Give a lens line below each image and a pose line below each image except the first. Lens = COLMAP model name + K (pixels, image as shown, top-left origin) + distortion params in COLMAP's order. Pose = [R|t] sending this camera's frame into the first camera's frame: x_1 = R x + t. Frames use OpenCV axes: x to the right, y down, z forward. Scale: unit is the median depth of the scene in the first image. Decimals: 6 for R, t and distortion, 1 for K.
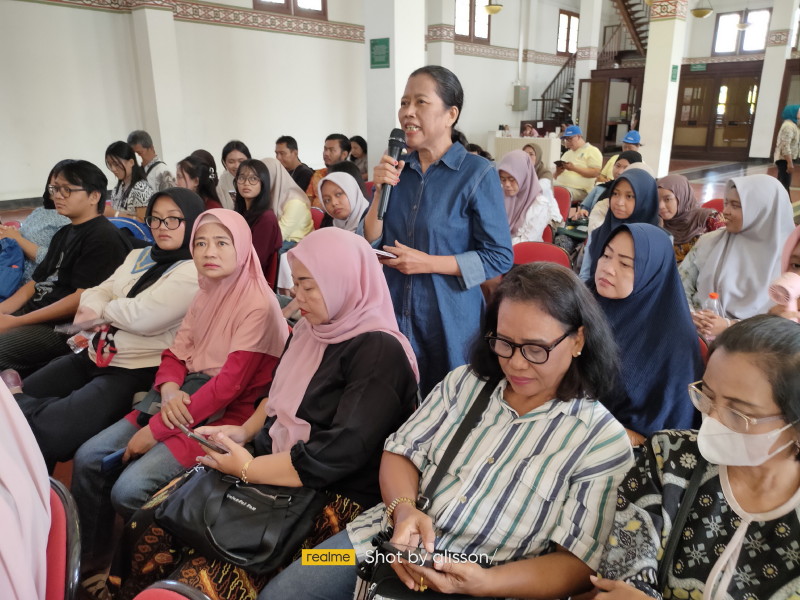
lens RADIAL K [[619.5, 0, 401.5], [0, 619.5, 301.0], [0, 0, 1]] dist [0.037420, -0.018081]
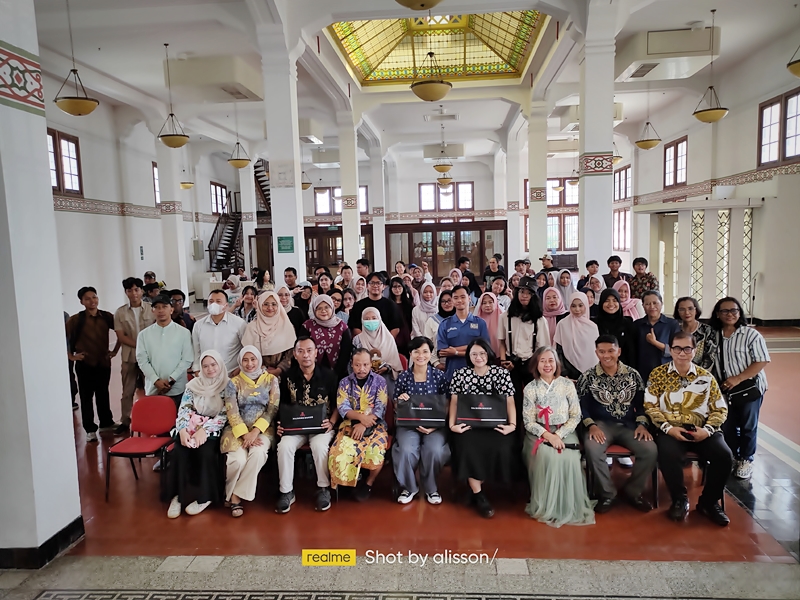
lens RADIAL K [[615.1, 0, 402.7], [0, 615.1, 301.9], [0, 0, 1]] dist [0.041269, -0.019466]
pose [[0.764889, -0.091039, 0.637697, -0.301652], [0.217951, 0.968151, -0.123207, 0.007910], [-0.606170, 0.233227, 0.760370, -0.143024]]
